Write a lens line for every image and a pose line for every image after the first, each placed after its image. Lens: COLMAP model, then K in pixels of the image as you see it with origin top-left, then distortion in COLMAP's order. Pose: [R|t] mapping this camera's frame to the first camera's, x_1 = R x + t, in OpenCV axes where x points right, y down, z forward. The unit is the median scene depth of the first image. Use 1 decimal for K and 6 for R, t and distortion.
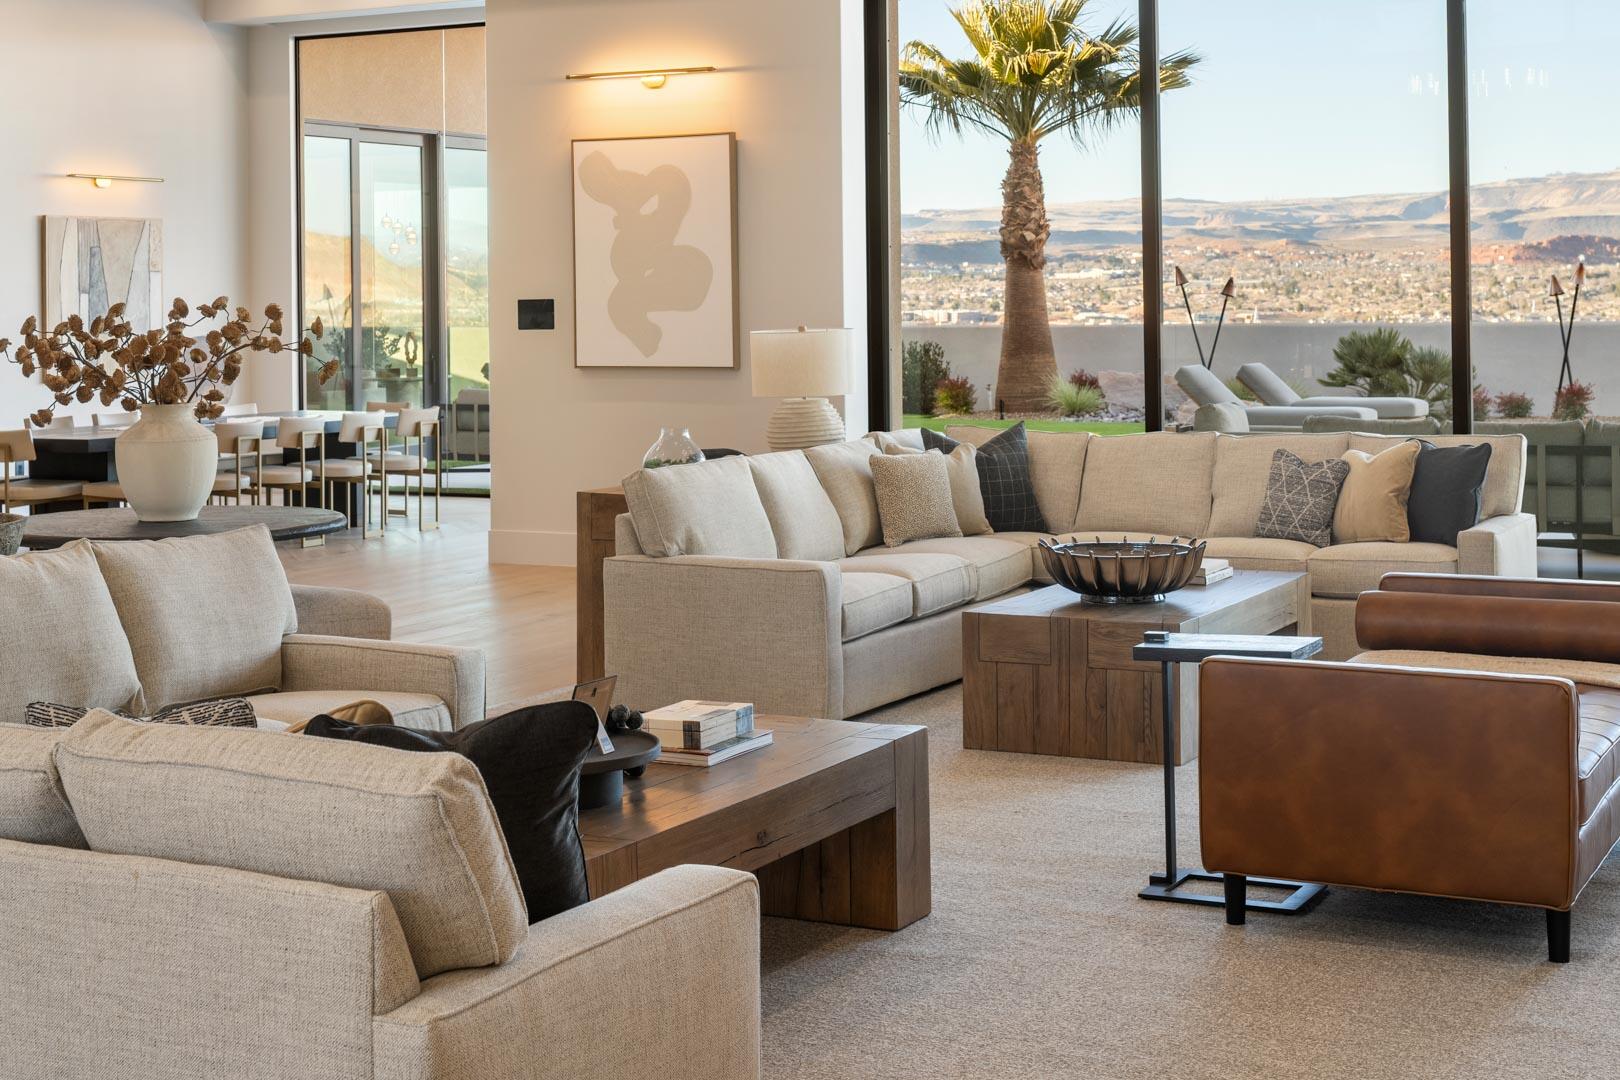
lens RADIAL K [[2447.6, 0, 812.9], [0, 2447.6, 409.1], [0, 0, 1]] dist [-0.039517, -0.110753]
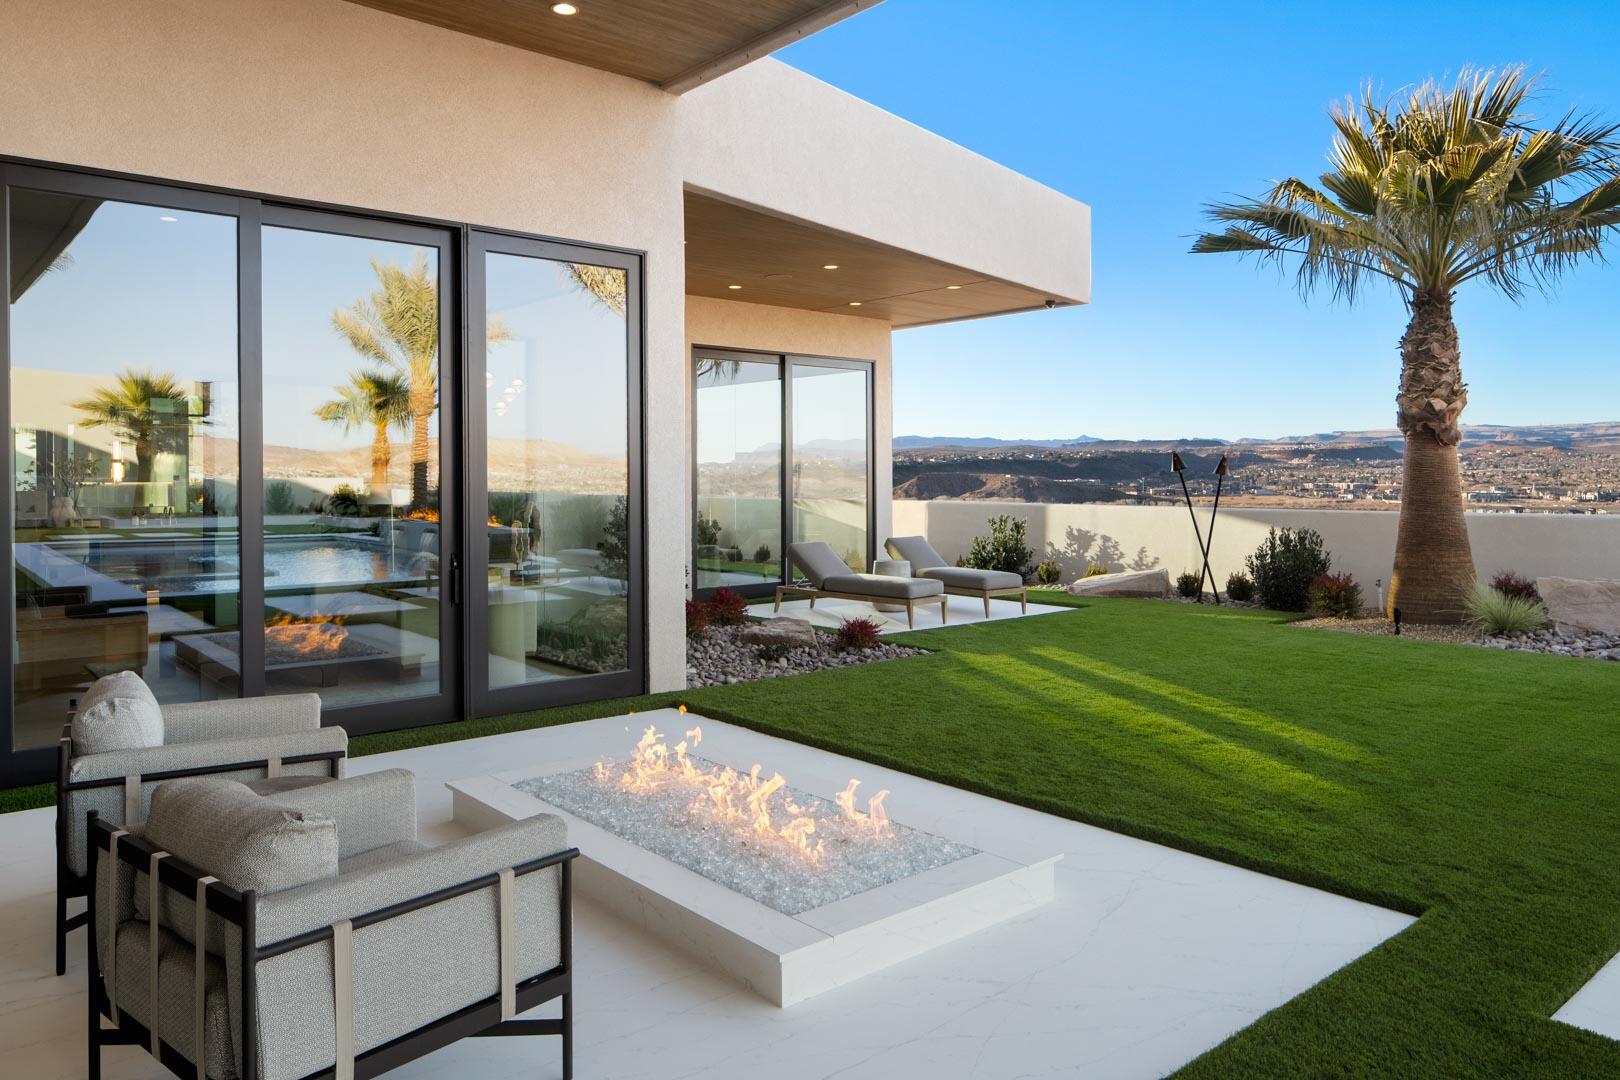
lens RADIAL K [[1111.1, 0, 827.2], [0, 1111.1, 482.8], [0, 0, 1]] dist [0.001144, -0.000401]
pose [[0.927305, 0.013272, -0.374070, 0.050151], [-0.027091, 0.999130, -0.031708, -0.035833], [0.373324, 0.039537, 0.926858, 0.750698]]
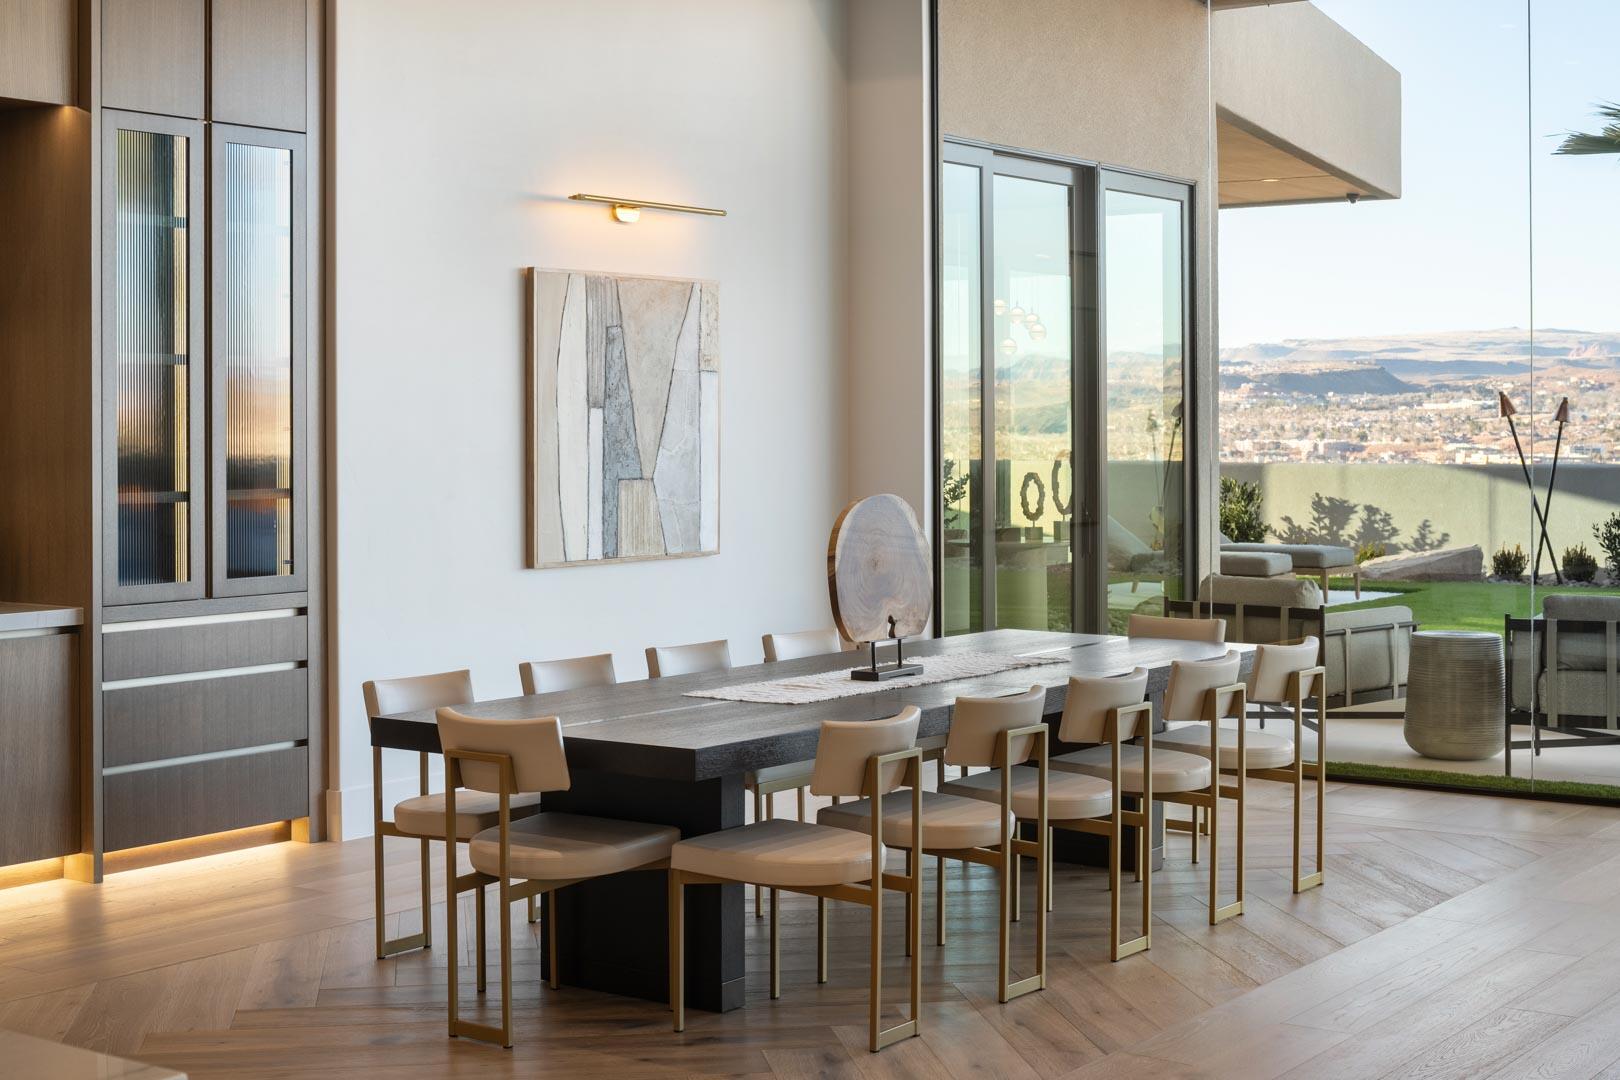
lens RADIAL K [[2390.5, 0, 810.0], [0, 2390.5, 540.0], [0, 0, 1]] dist [-0.128842, -0.077526]
pose [[0.988950, 0.011514, -0.147804, -0.133717], [-0.011150, 0.999932, 0.003292, -0.015425], [0.147832, -0.001607, 0.989011, 0.366857]]
